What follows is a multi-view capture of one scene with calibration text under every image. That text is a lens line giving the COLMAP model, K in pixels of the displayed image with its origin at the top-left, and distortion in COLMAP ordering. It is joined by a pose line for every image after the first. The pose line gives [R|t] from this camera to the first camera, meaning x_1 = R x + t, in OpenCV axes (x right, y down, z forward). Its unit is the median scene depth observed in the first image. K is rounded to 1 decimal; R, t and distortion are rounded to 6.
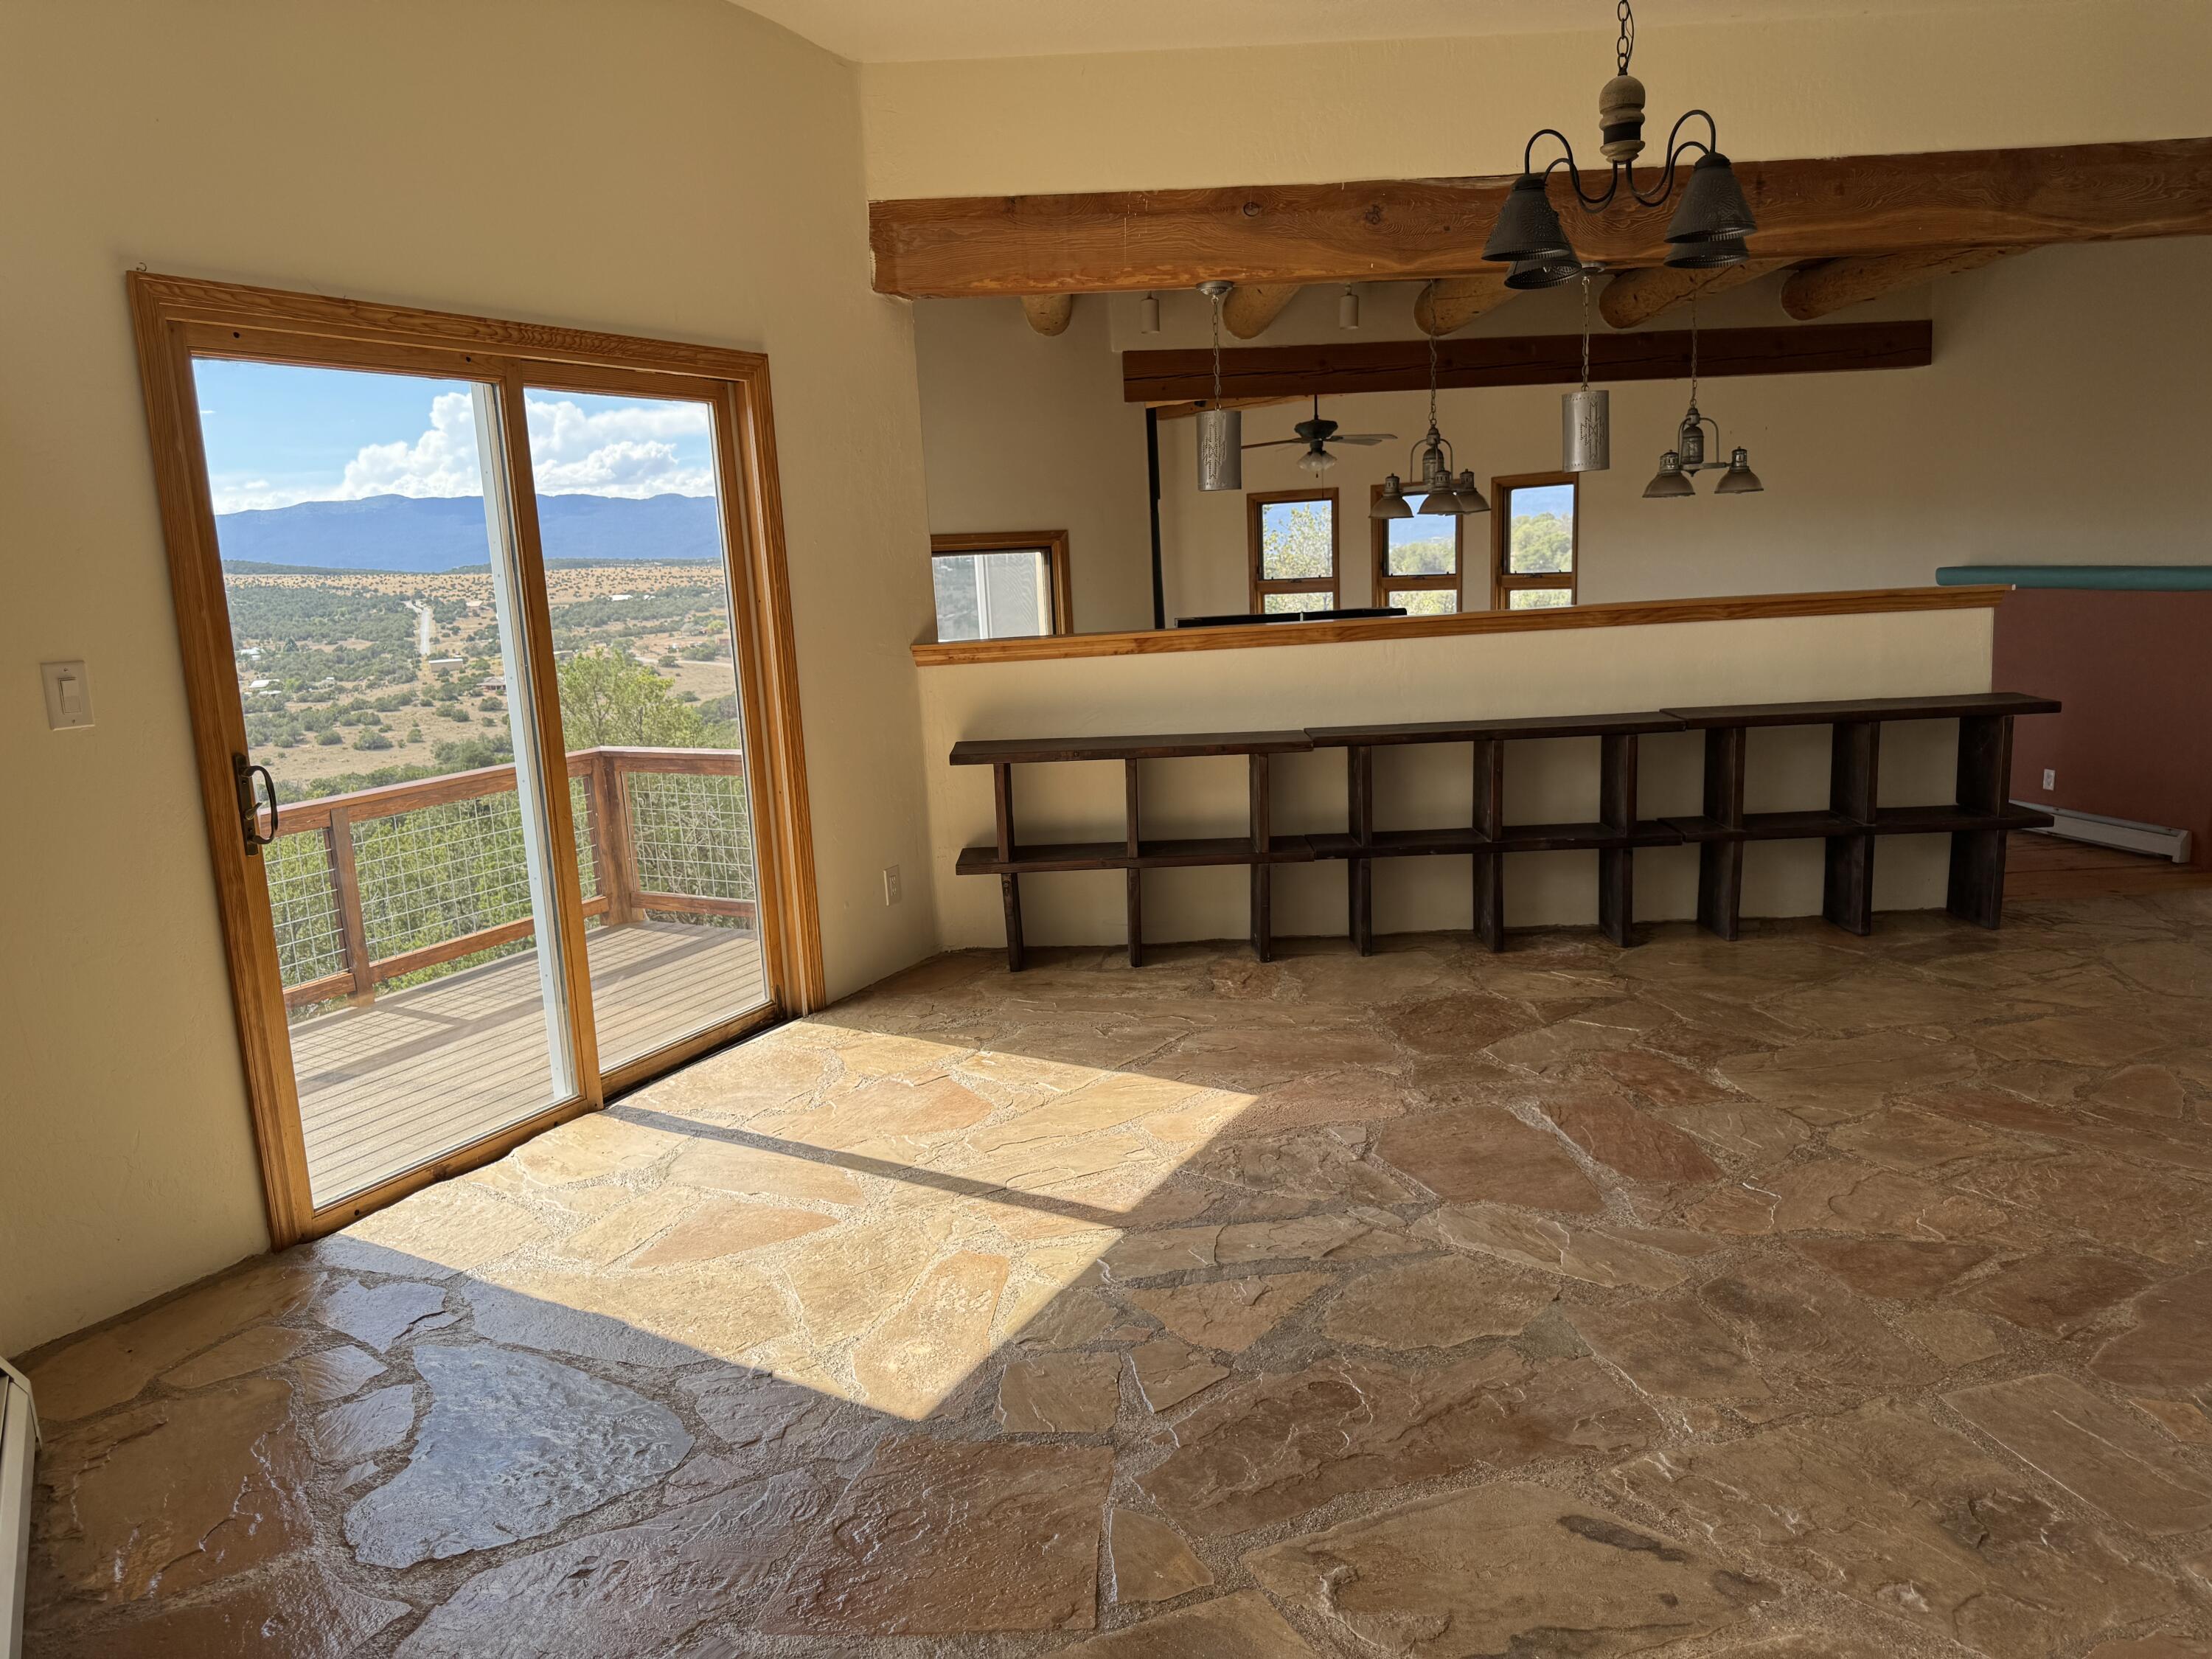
lens RADIAL K [[1570.3, 0, 1106.0], [0, 1570.3, 829.5], [0, 0, 1]] dist [0.051791, -0.007811]
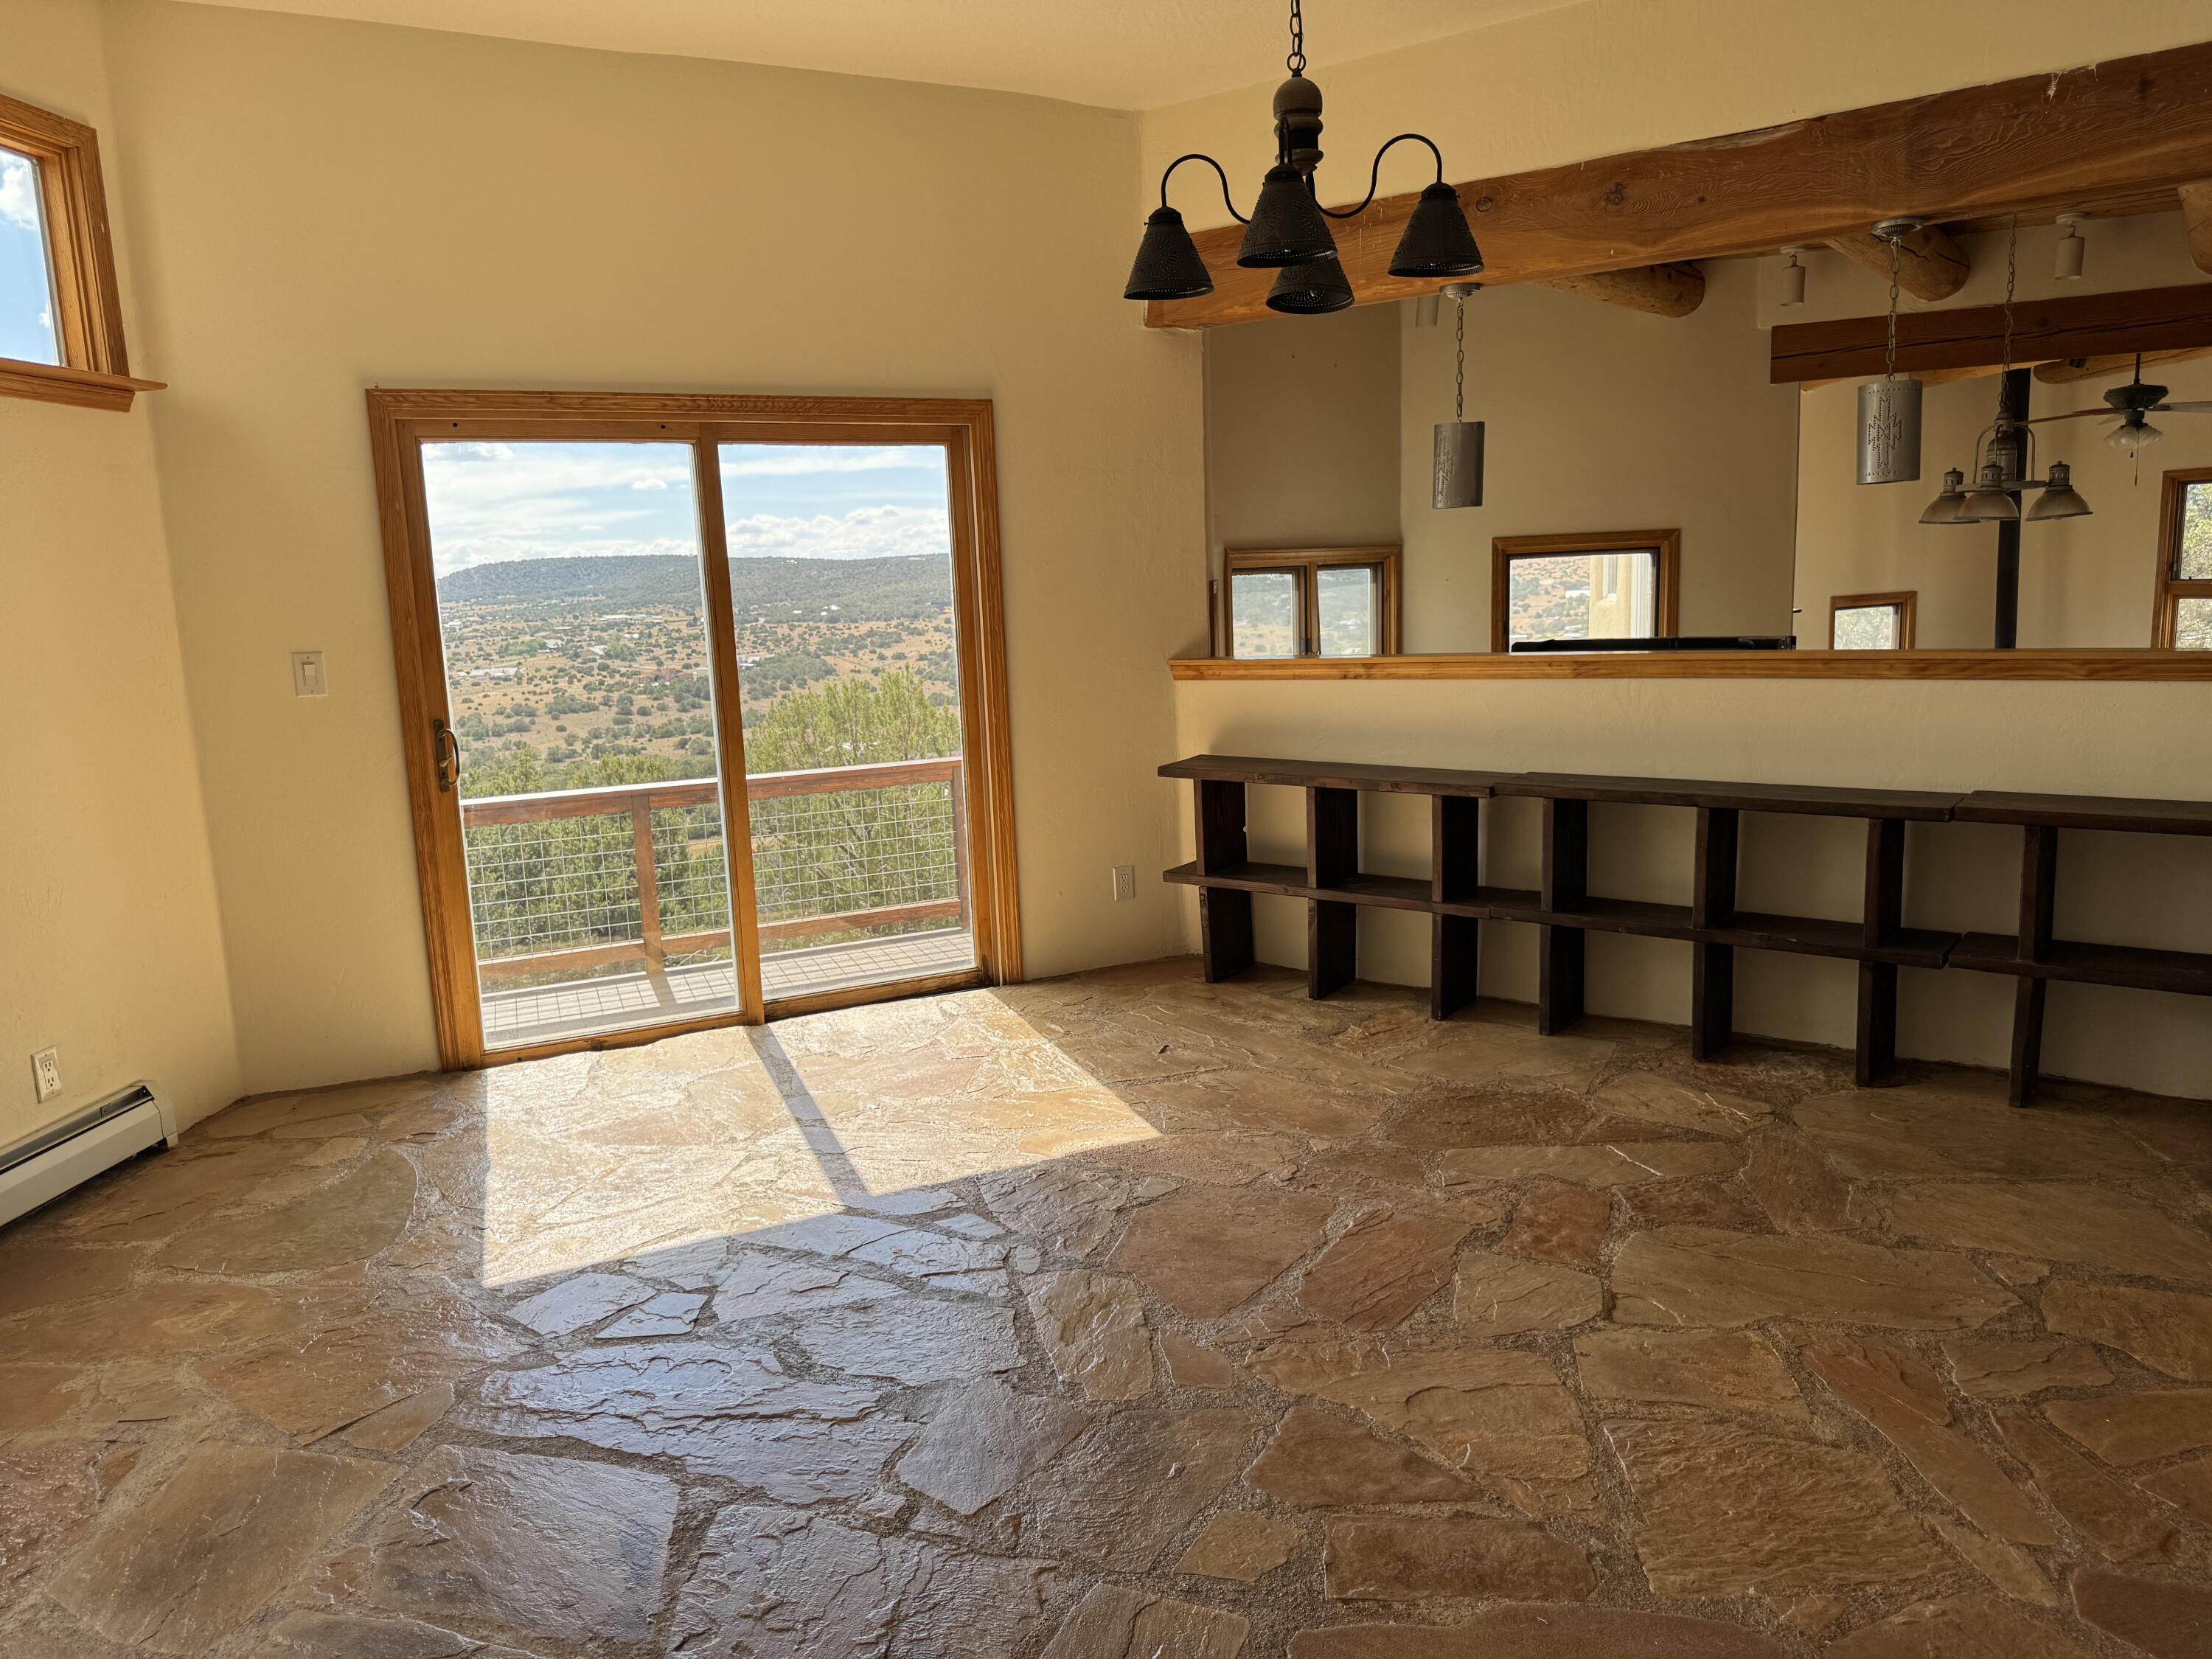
lens RADIAL K [[1566.3, 0, 1106.0], [0, 1566.3, 829.5], [0, 0, 1]] dist [0.041740, -0.006576]
pose [[0.798090, 0.115712, -0.591323, 0.541498], [-0.107938, 0.992968, 0.048627, -0.057195], [0.592792, 0.025018, 0.804967, 0.153119]]
